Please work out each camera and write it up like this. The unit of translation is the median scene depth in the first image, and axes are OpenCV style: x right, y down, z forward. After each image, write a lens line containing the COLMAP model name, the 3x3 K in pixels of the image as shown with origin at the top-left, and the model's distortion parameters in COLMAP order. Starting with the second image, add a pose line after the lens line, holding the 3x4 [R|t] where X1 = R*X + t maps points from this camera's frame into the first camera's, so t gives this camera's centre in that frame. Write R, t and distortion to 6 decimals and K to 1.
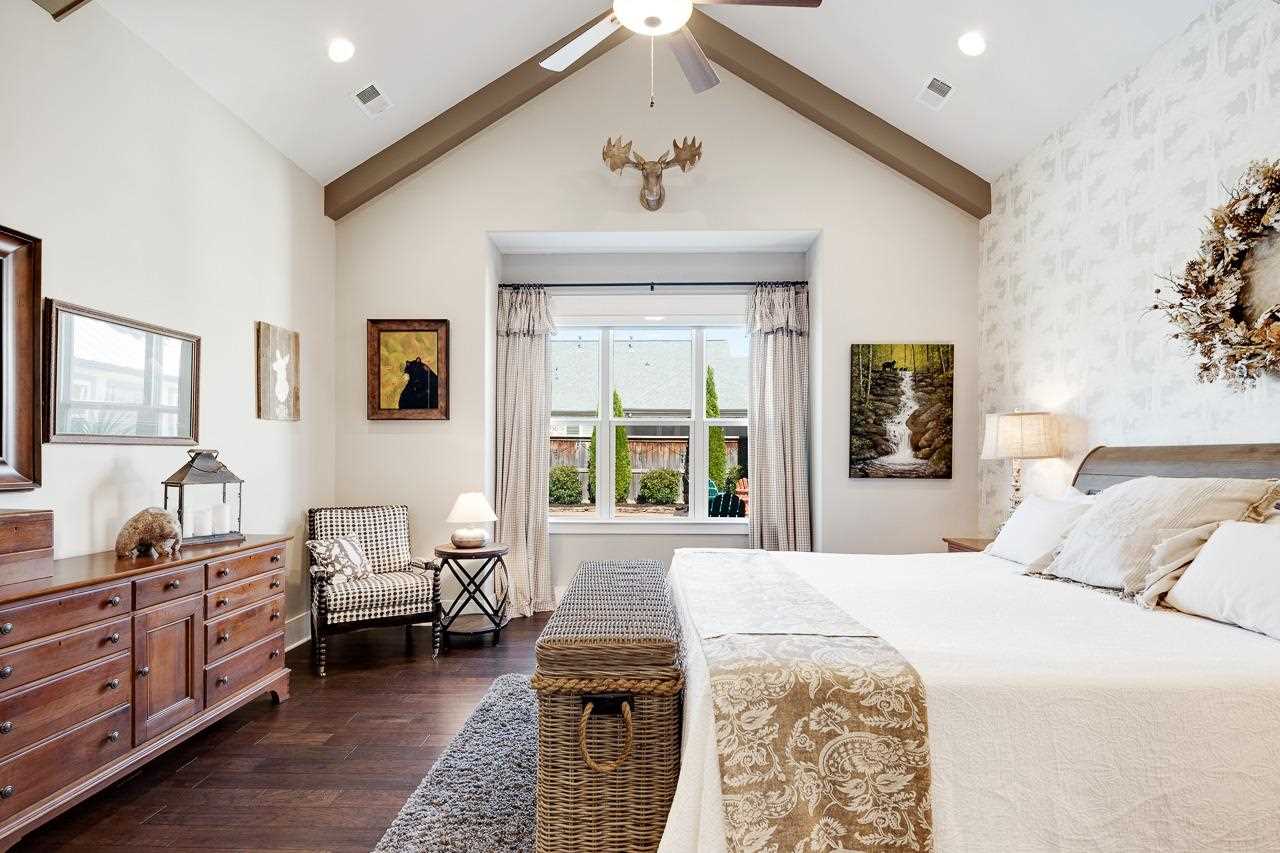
lens RADIAL K [[620.5, 0, 636.0], [0, 620.5, 440.2], [0, 0, 1]] dist [0.000226, -0.000642]
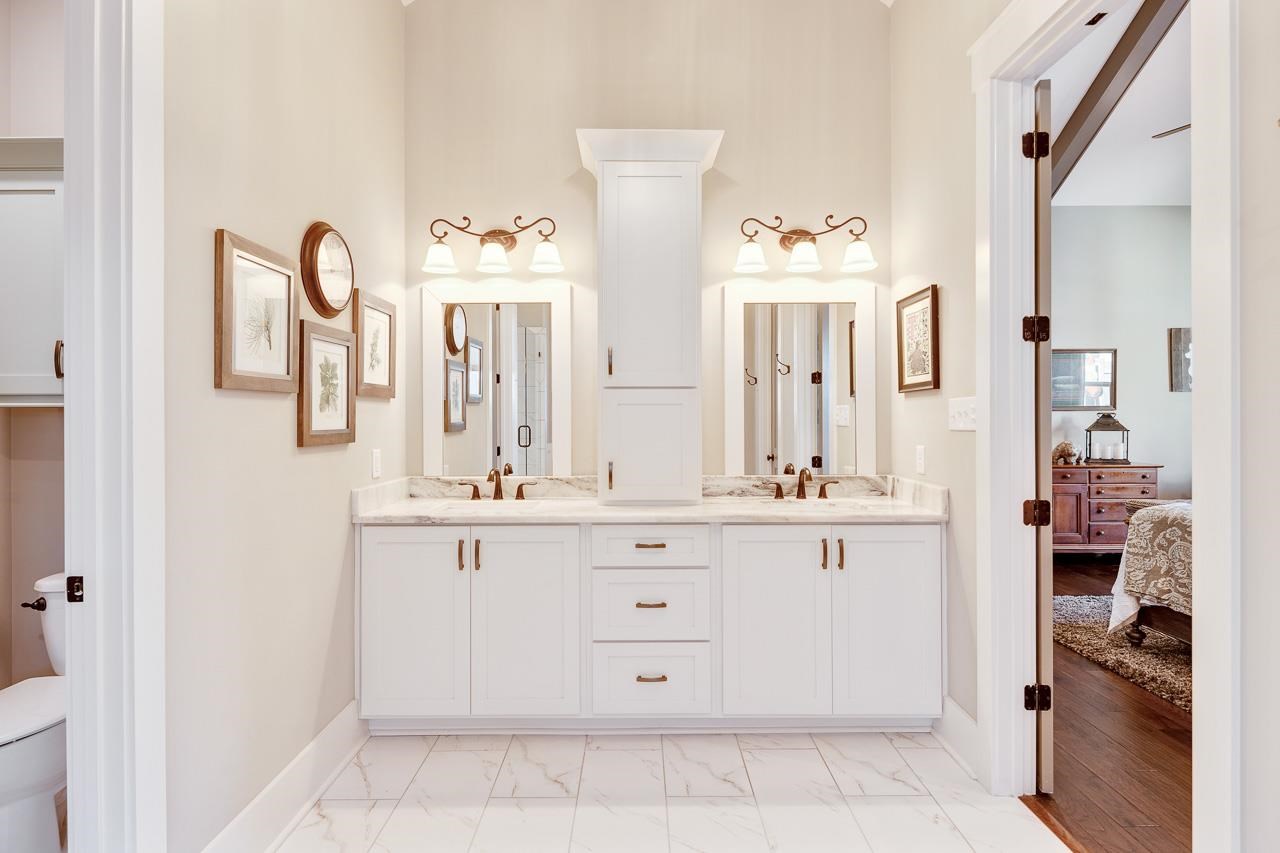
lens RADIAL K [[620.5, 0, 636.0], [0, 620.5, 440.2], [0, 0, 1]] dist [0.000226, -0.000642]
pose [[0.012745, 0.034773, -0.999314, 1.272317], [0.022925, 0.999122, 0.035059, 0.000107], [0.999656, -0.023356, 0.011937, -0.470226]]
